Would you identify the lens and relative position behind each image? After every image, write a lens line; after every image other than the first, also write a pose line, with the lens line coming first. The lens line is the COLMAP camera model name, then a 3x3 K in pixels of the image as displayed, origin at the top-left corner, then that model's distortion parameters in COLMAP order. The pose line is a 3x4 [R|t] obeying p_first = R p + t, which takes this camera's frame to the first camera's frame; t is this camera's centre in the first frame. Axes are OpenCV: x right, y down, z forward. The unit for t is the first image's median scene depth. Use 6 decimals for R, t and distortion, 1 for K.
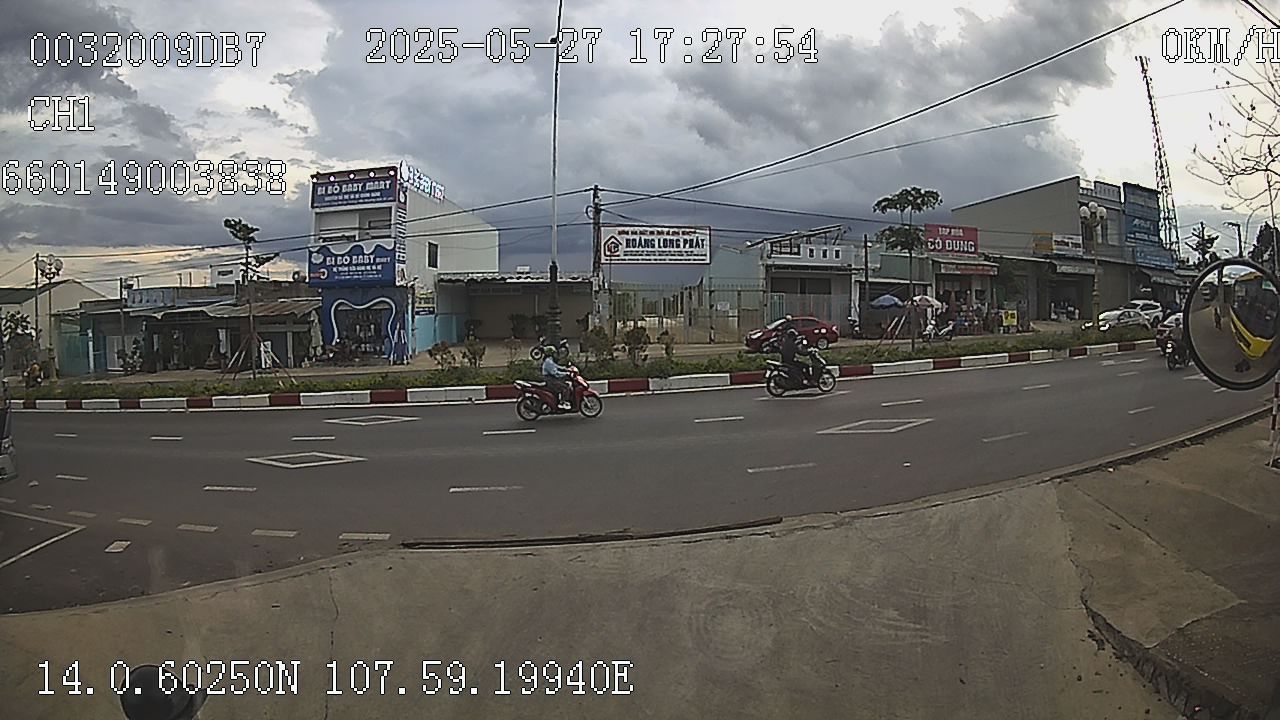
lens RADIAL K [[895.8, 0, 640.3], [0, 895.8, 353.2], [0, 0, 1]] dist [-0.273556, 0.005102]
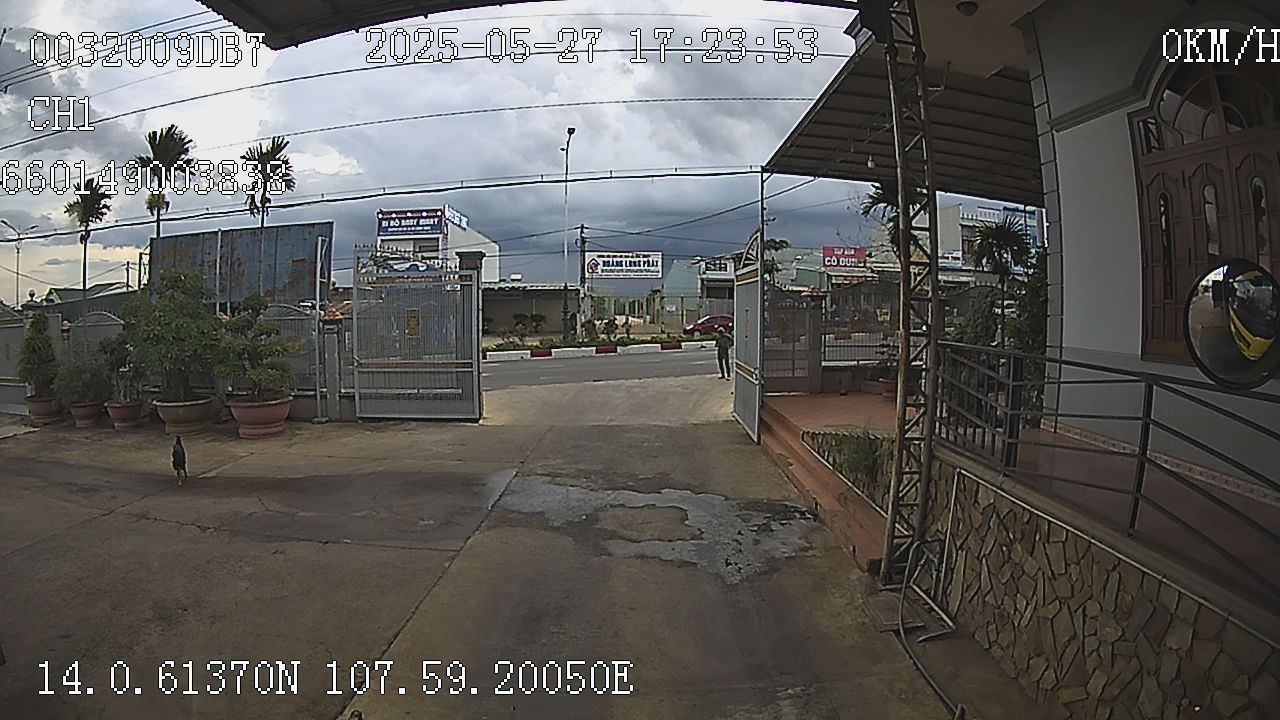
lens RADIAL K [[886.5, 0, 644.4], [0, 886.5, 361.3], [0, 0, 1]] dist [-0.071979, -0.002540]
pose [[0.999380, 0.000401, 0.035217, 0.000662], [-0.000683, 0.999968, 0.008019, 0.021667], [-0.035212, -0.008038, 0.999348, -0.422855]]
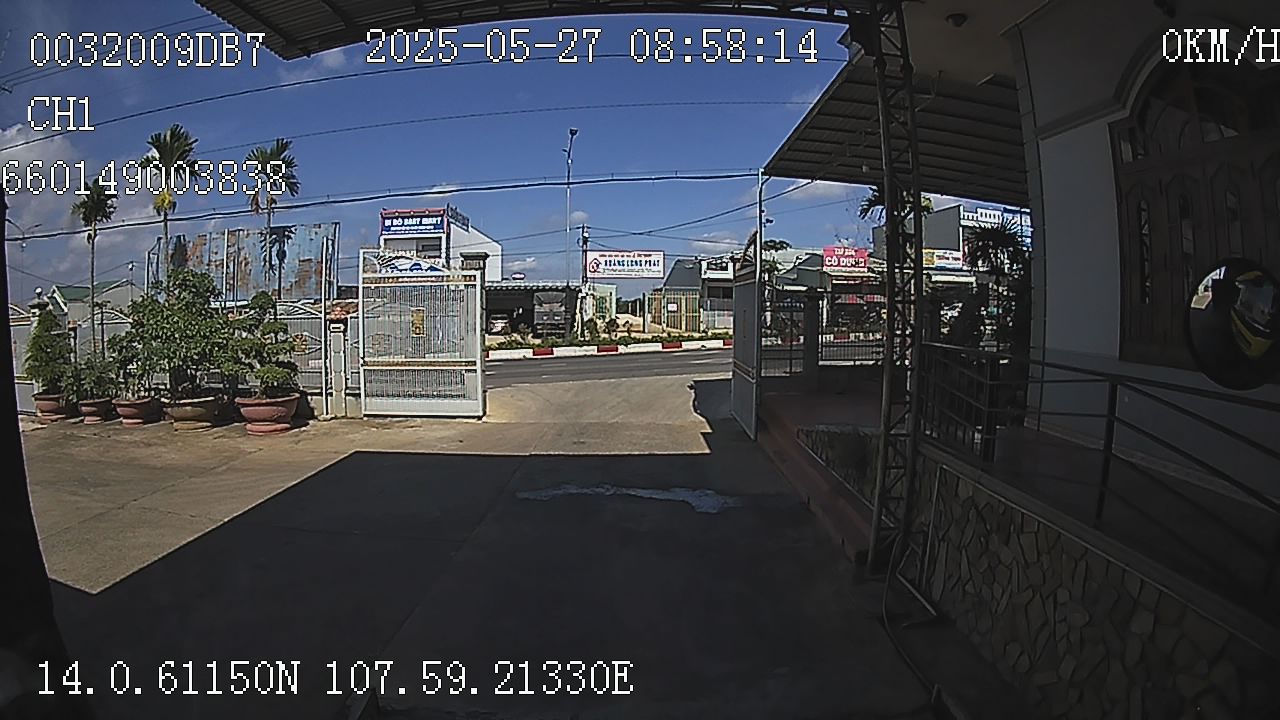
lens RADIAL K [[885.0, 0, 640.0], [0, 885.0, 360.0], [0, 0, 1]] dist [-0.003085, -0.000932]
pose [[0.999595, 0.003110, 0.028297, 0.001247], [-0.003342, 0.999961, 0.008152, 0.021356], [-0.028271, -0.008243, 0.999566, -0.435286]]
